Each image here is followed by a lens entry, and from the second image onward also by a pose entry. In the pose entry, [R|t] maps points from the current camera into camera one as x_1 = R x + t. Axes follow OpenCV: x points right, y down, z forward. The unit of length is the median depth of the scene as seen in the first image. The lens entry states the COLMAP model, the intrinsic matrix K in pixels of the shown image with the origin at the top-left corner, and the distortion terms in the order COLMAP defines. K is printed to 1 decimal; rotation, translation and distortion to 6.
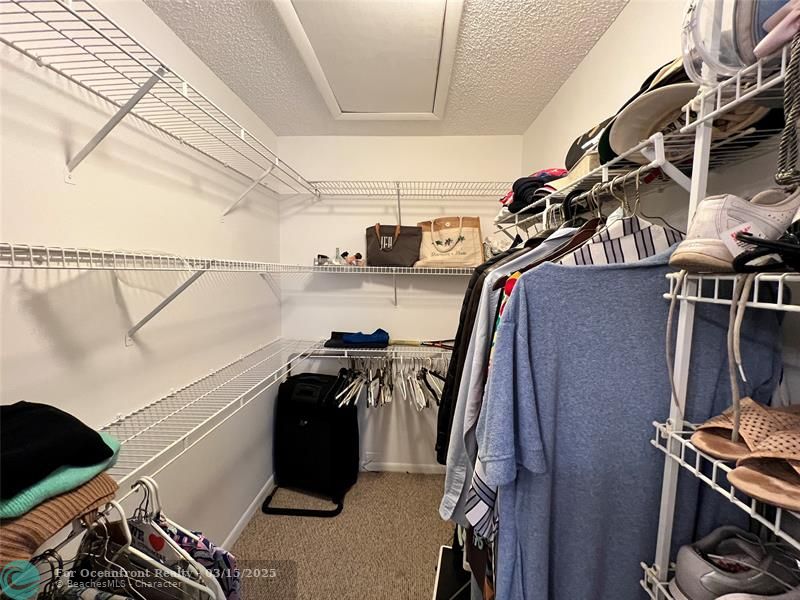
lens RADIAL K [[318.6, 0, 400.0], [0, 318.6, 300.0], [0, 0, 1]] dist [0.000705, 0.000009]
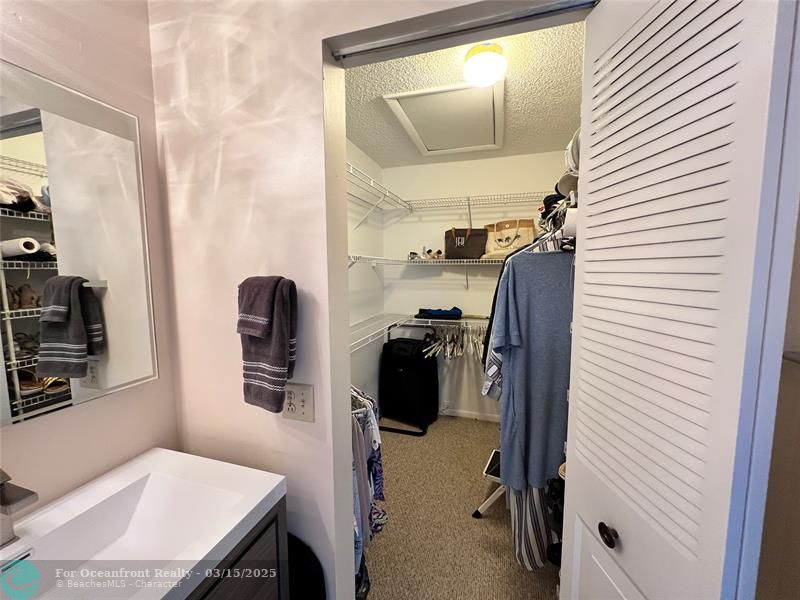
lens RADIAL K [[318.6, 0, 400.0], [0, 318.6, 300.0], [0, 0, 1]] dist [0.000705, 0.000009]
pose [[0.967087, 0.008958, -0.254288, 0.056978], [-0.007144, 0.999942, 0.008055, 0.058060], [0.254346, -0.005974, 0.967095, -0.370848]]
